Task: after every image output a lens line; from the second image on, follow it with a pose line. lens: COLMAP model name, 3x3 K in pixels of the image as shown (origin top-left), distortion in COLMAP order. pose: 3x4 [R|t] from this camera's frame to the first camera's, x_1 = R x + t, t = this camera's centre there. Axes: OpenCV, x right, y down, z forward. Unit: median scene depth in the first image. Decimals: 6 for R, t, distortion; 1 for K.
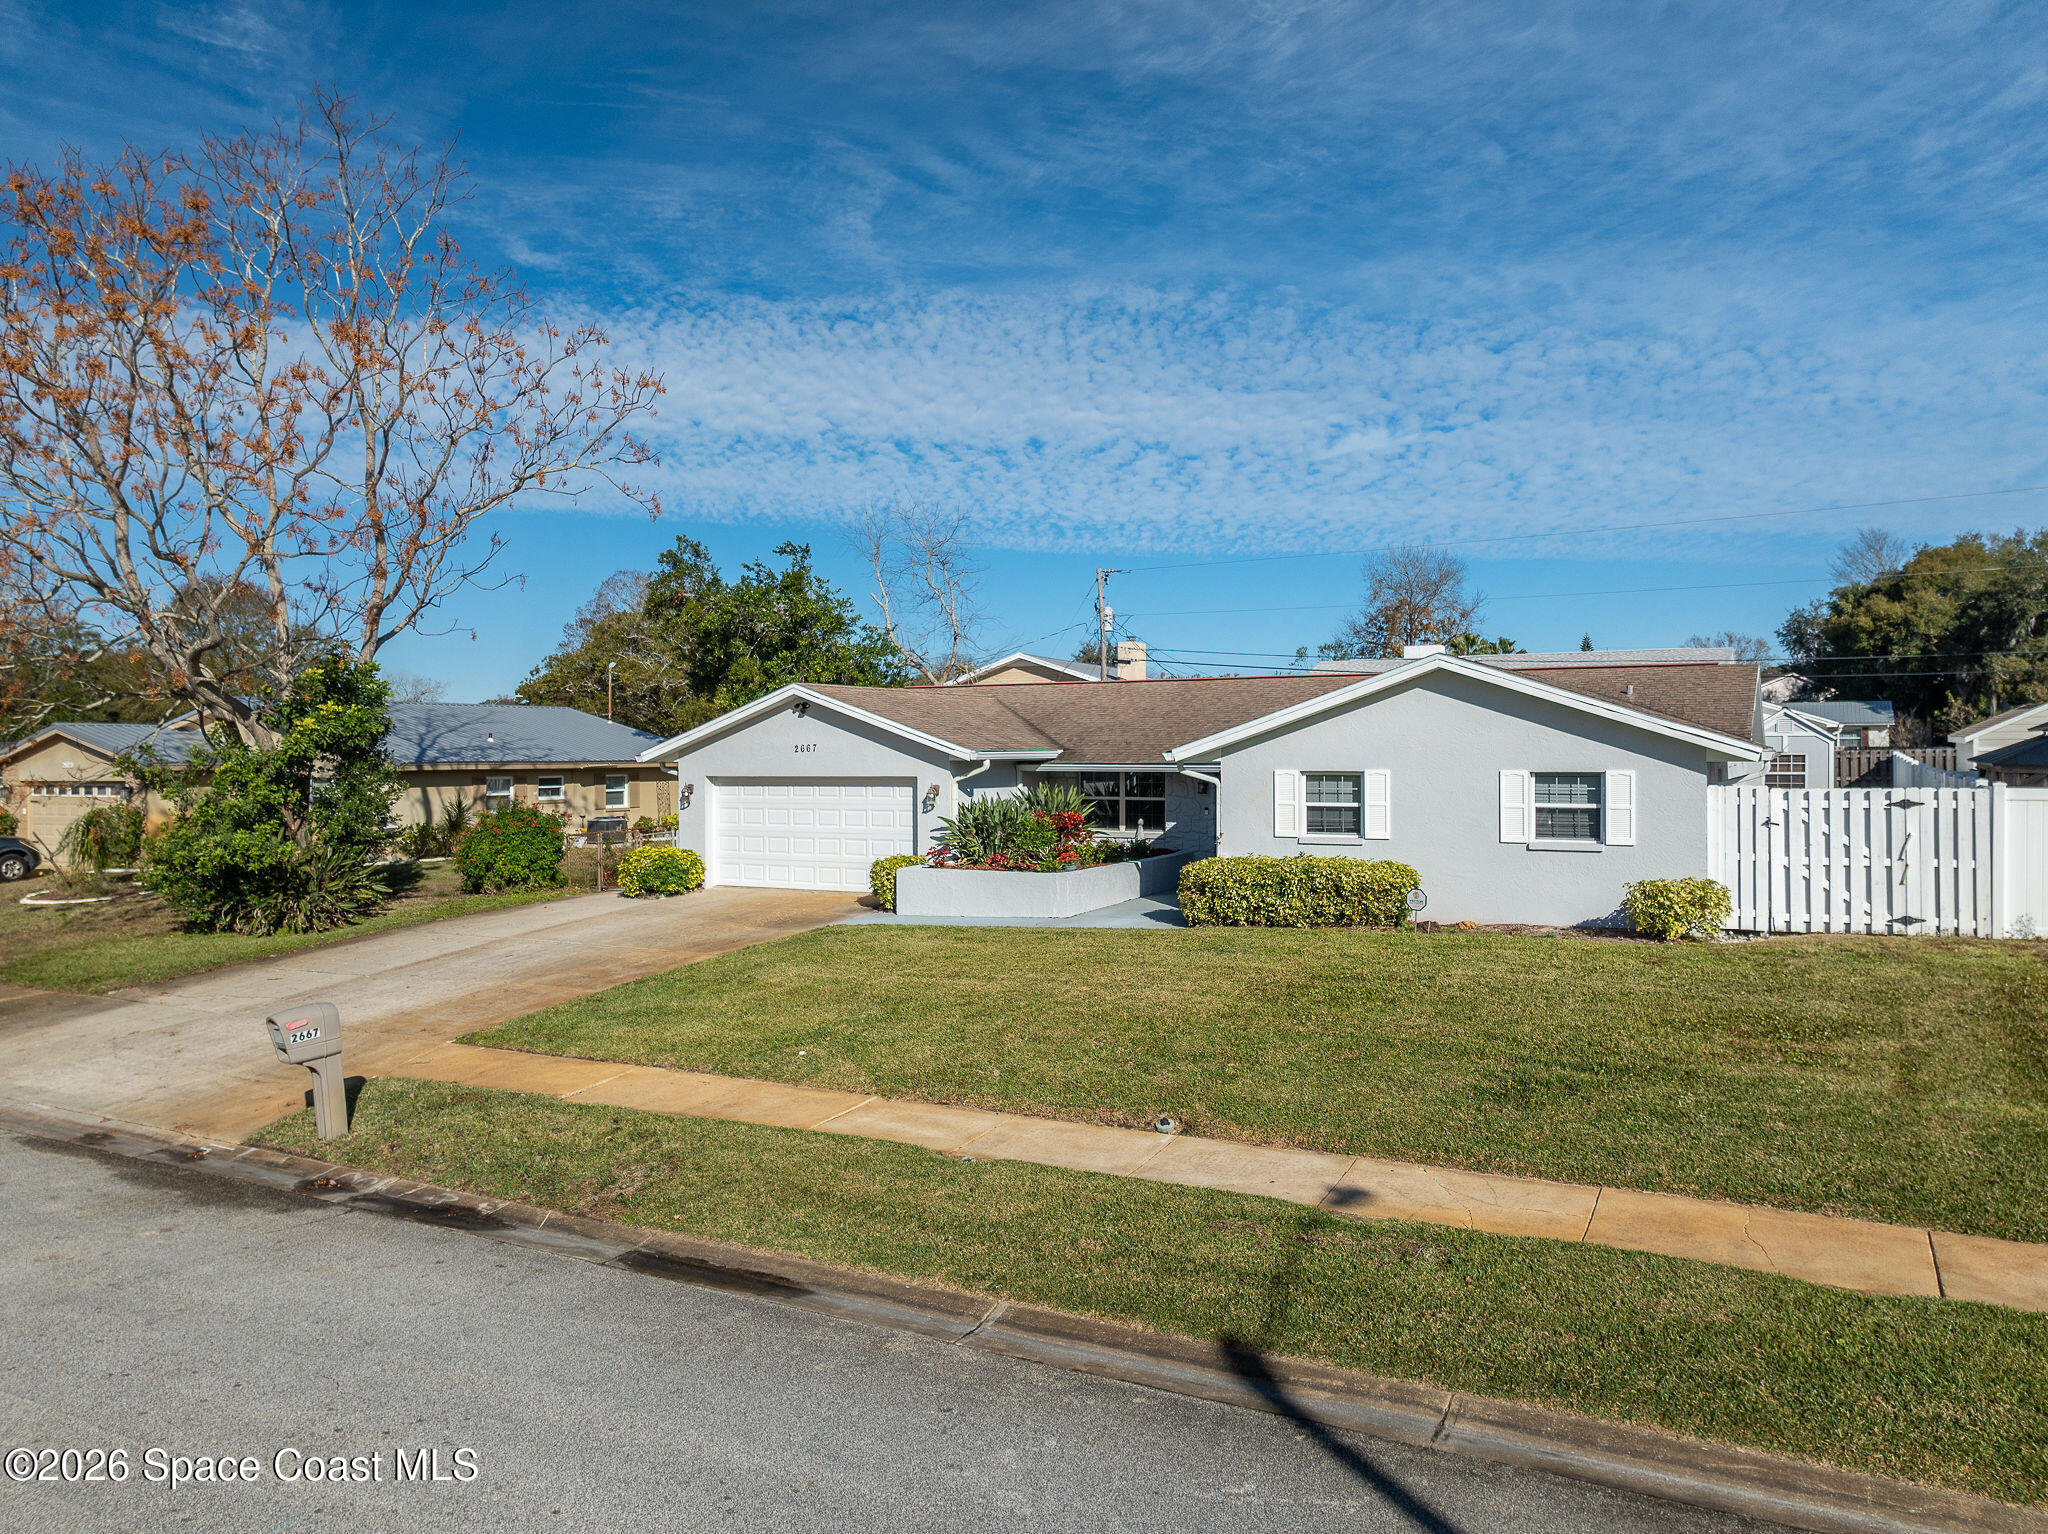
lens RADIAL K [[1422.1, 0, 1024.0], [0, 1422.1, 767.0], [0, 0, 1]] dist [-0.022454, 0.003139]
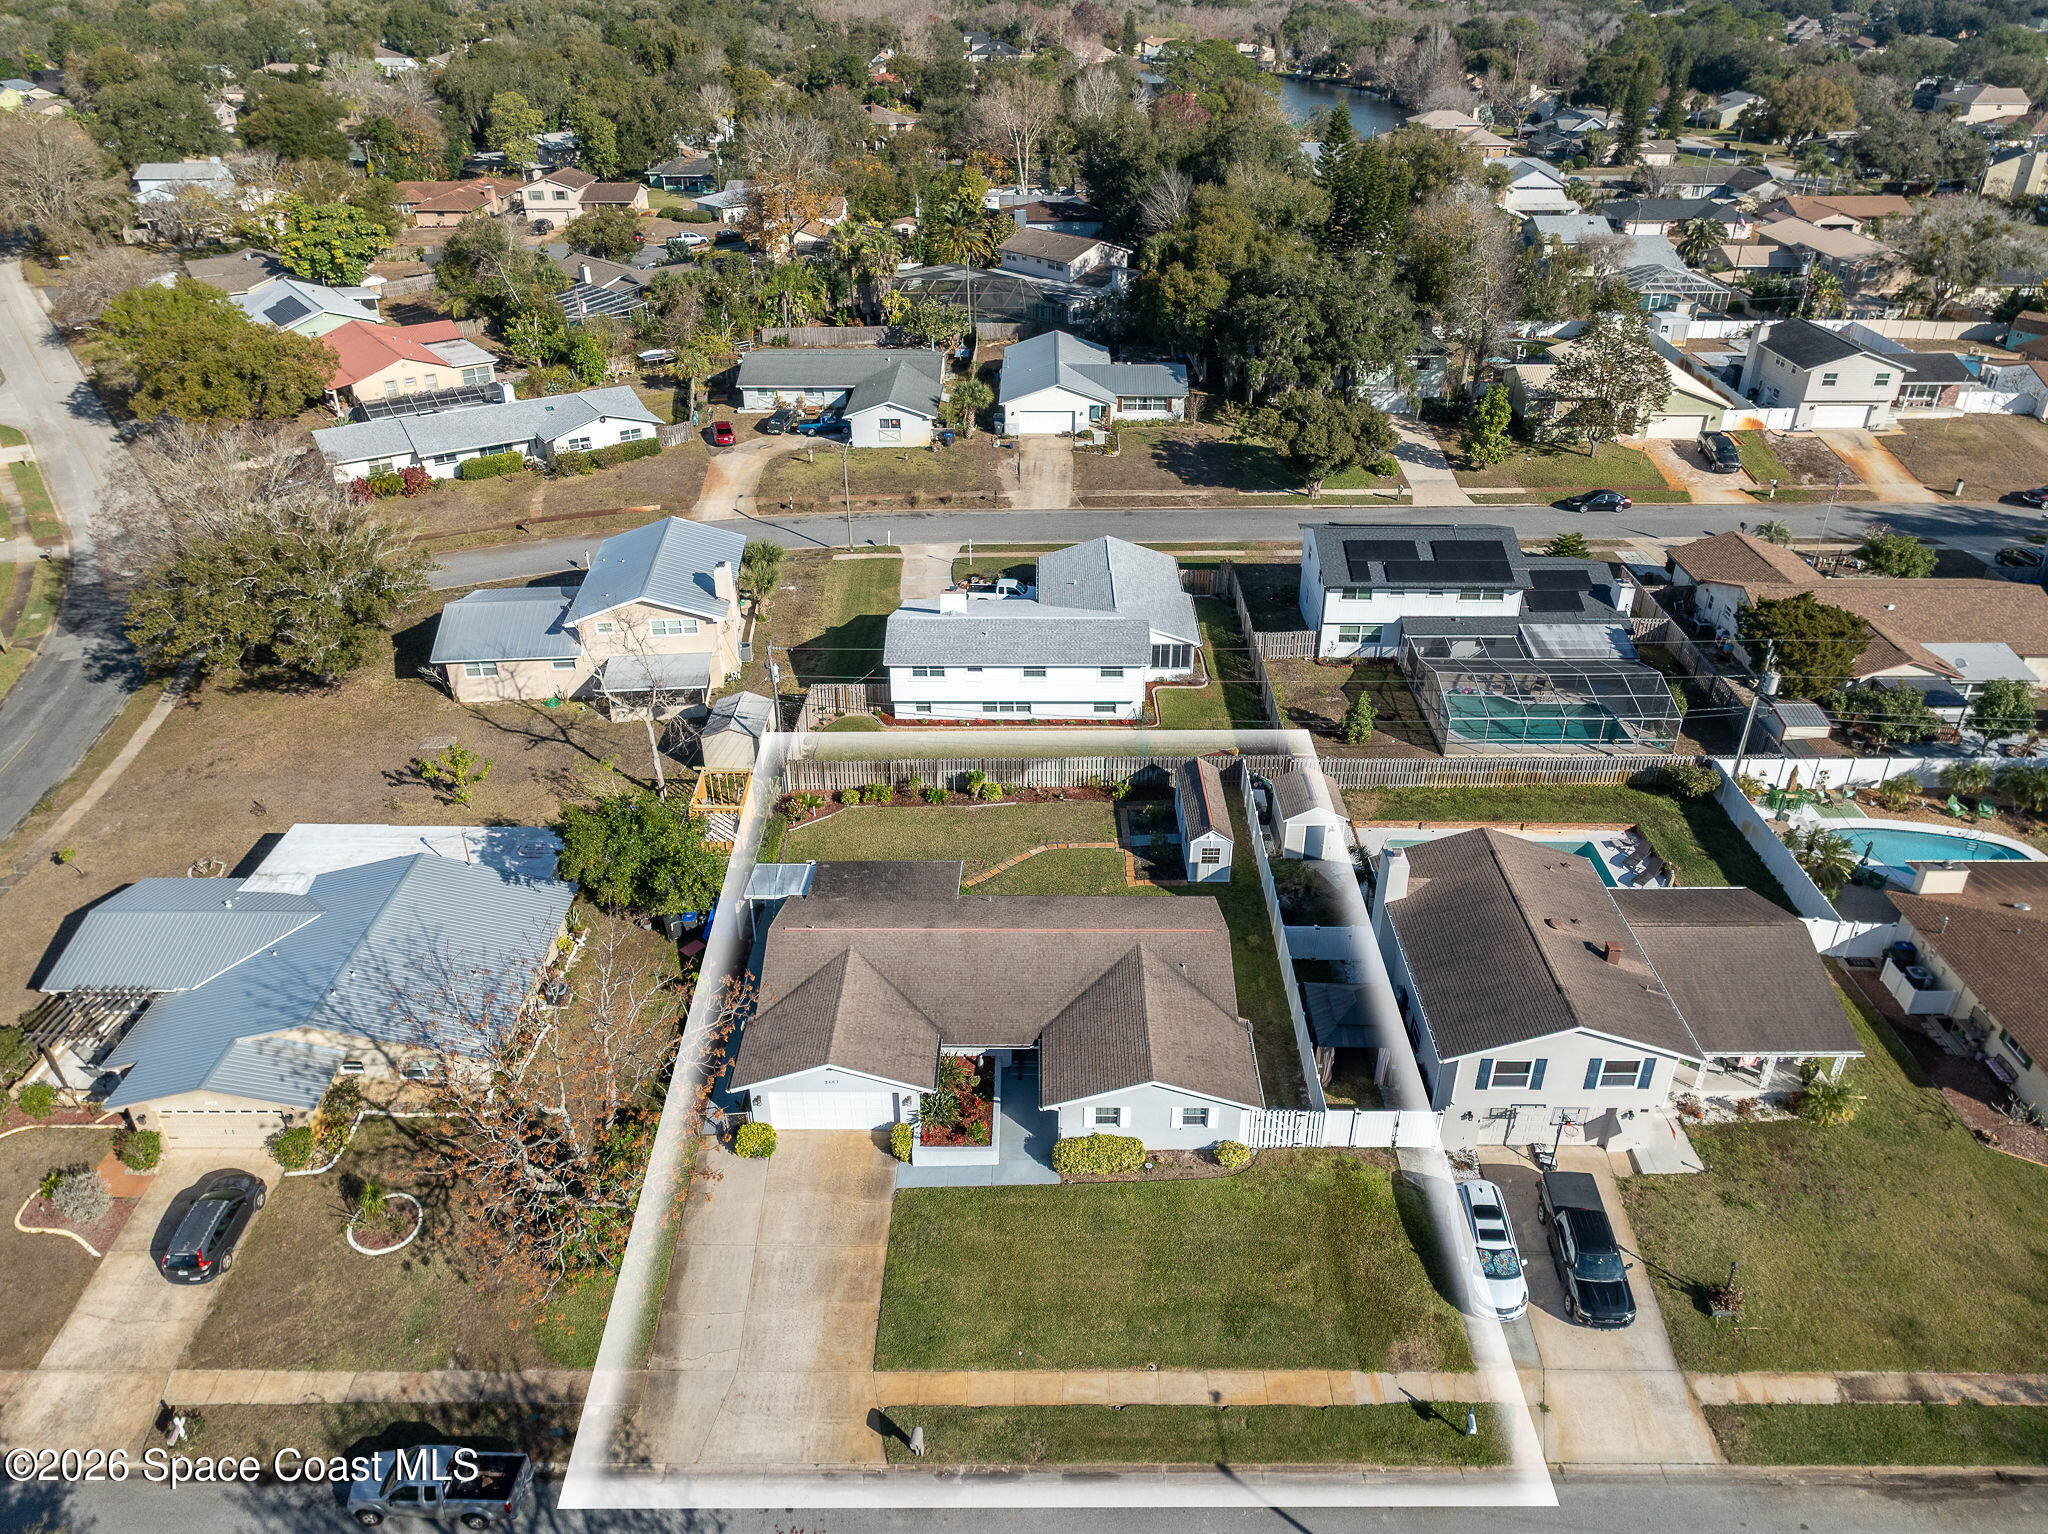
lens RADIAL K [[1431.7, 0, 1032.7], [0, 1431.7, 766.6], [0, 0, 1]] dist [-0.011250, 0.010714]
pose [[0.877478, -0.238139, 0.416319, -0.863007], [0.001934, 0.869775, 0.493445, -1.884297], [-0.479613, -0.432182, 0.763669, -0.658705]]
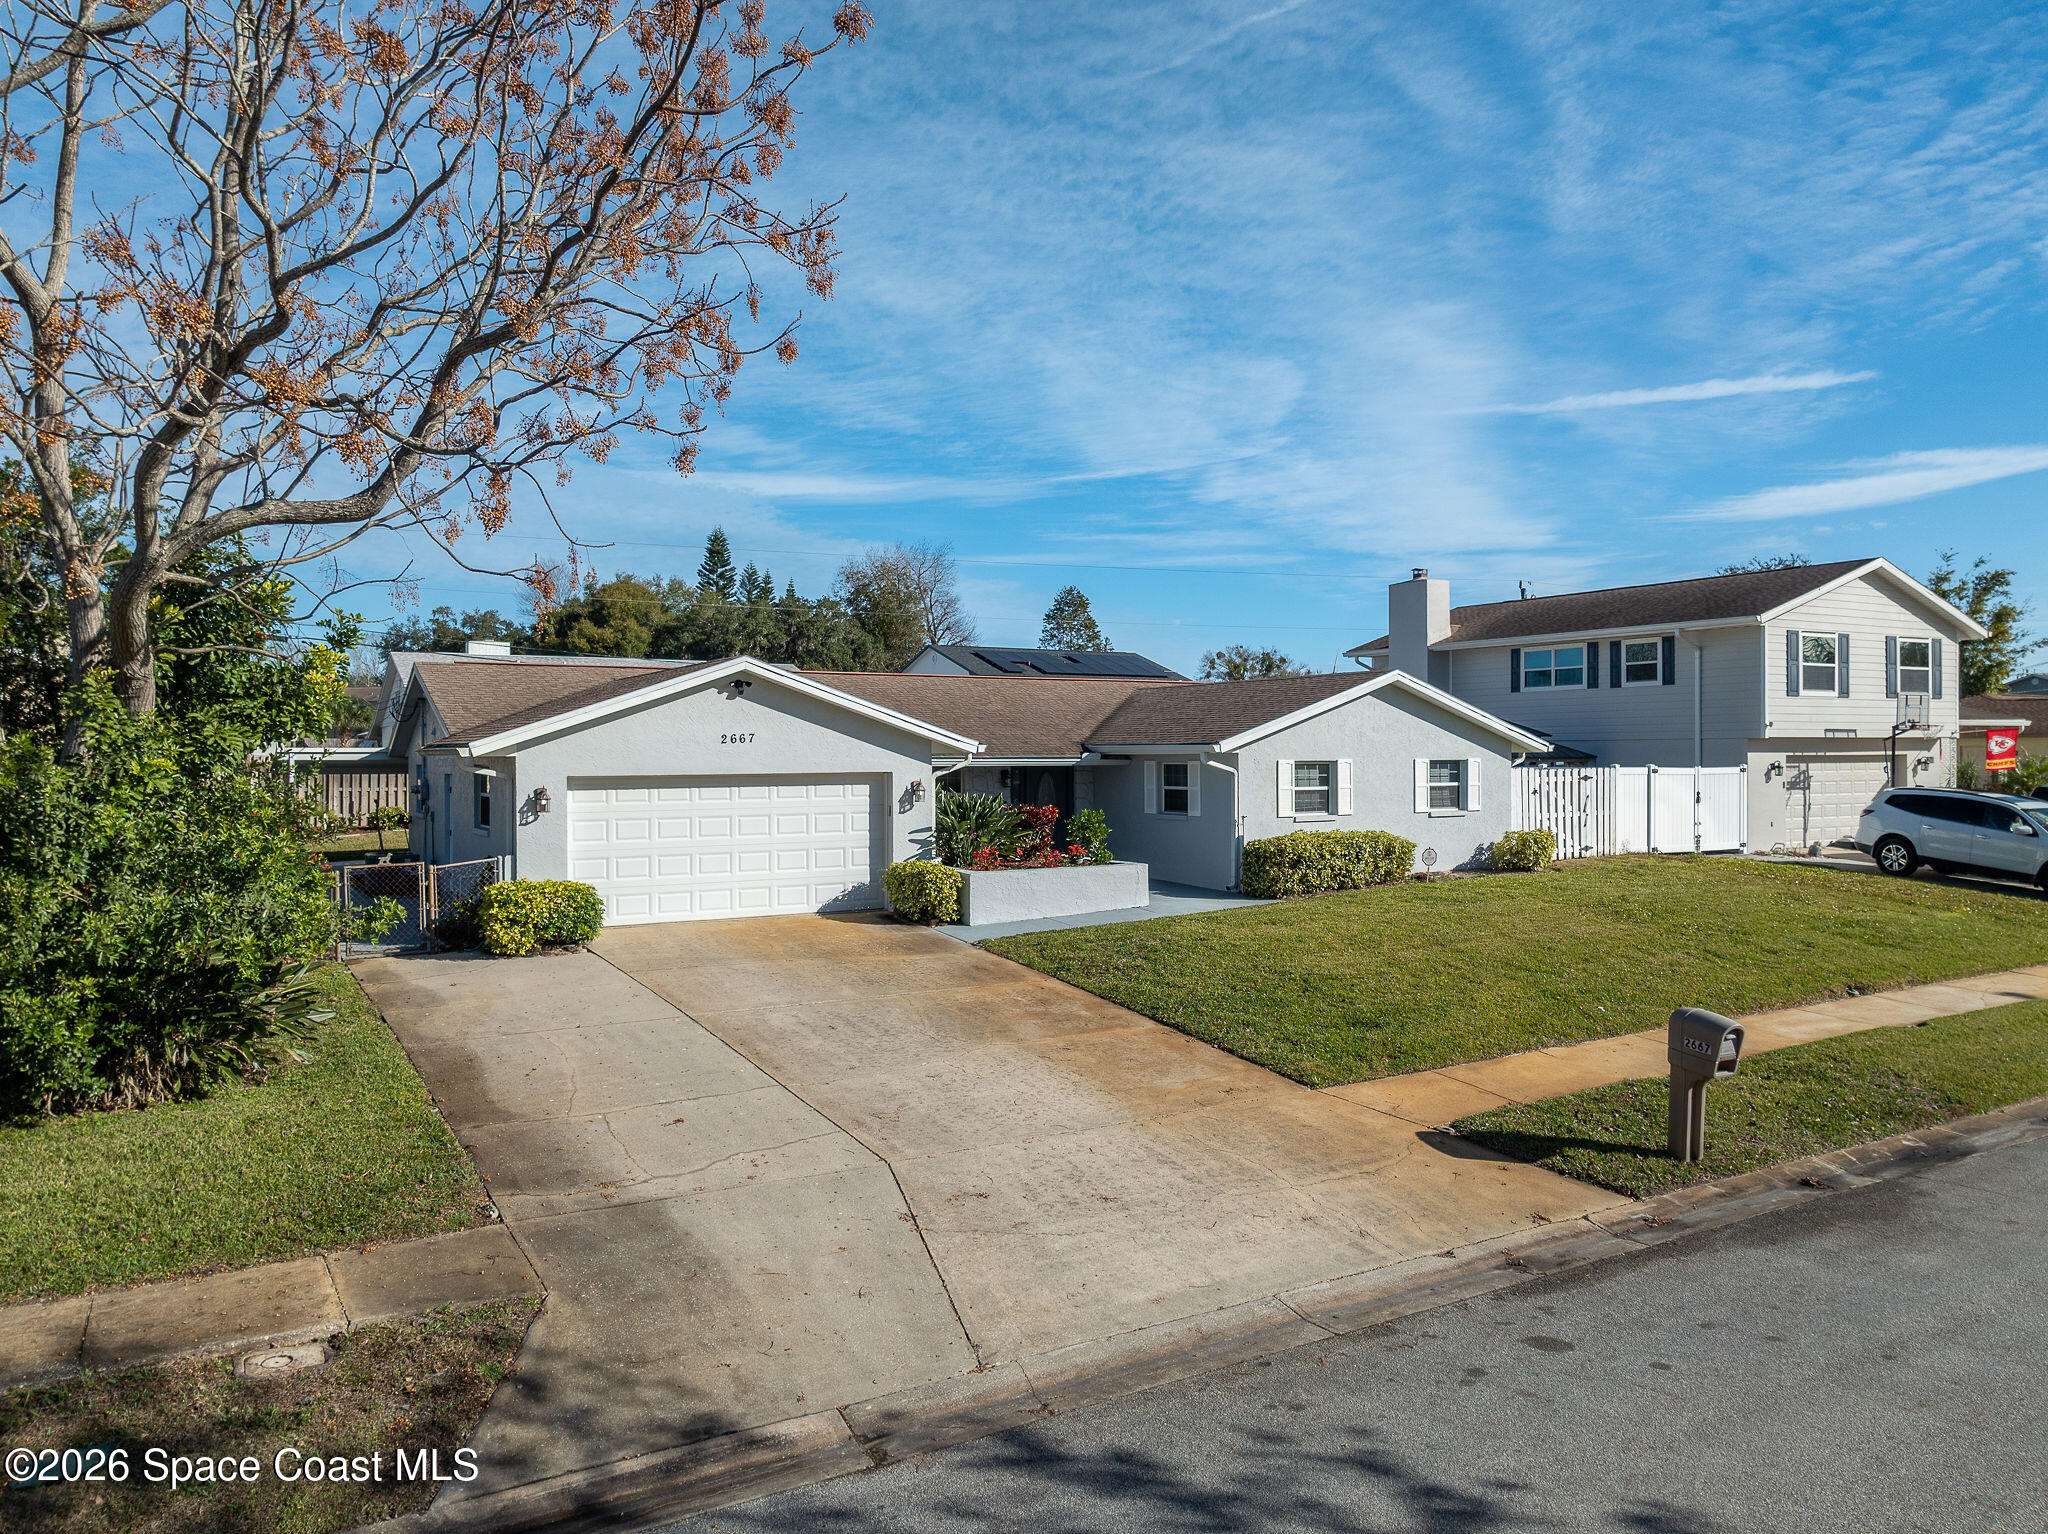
lens RADIAL K [[1431.7, 0, 1032.7], [0, 1431.7, 766.6], [0, 0, 1]] dist [-0.011250, 0.010714]
pose [[0.511490, -0.004356, 0.859278, -1.013662], [0.011673, 0.999930, -0.001879, 0.007614], [-0.859210, 0.010991, 0.511505, 0.611252]]
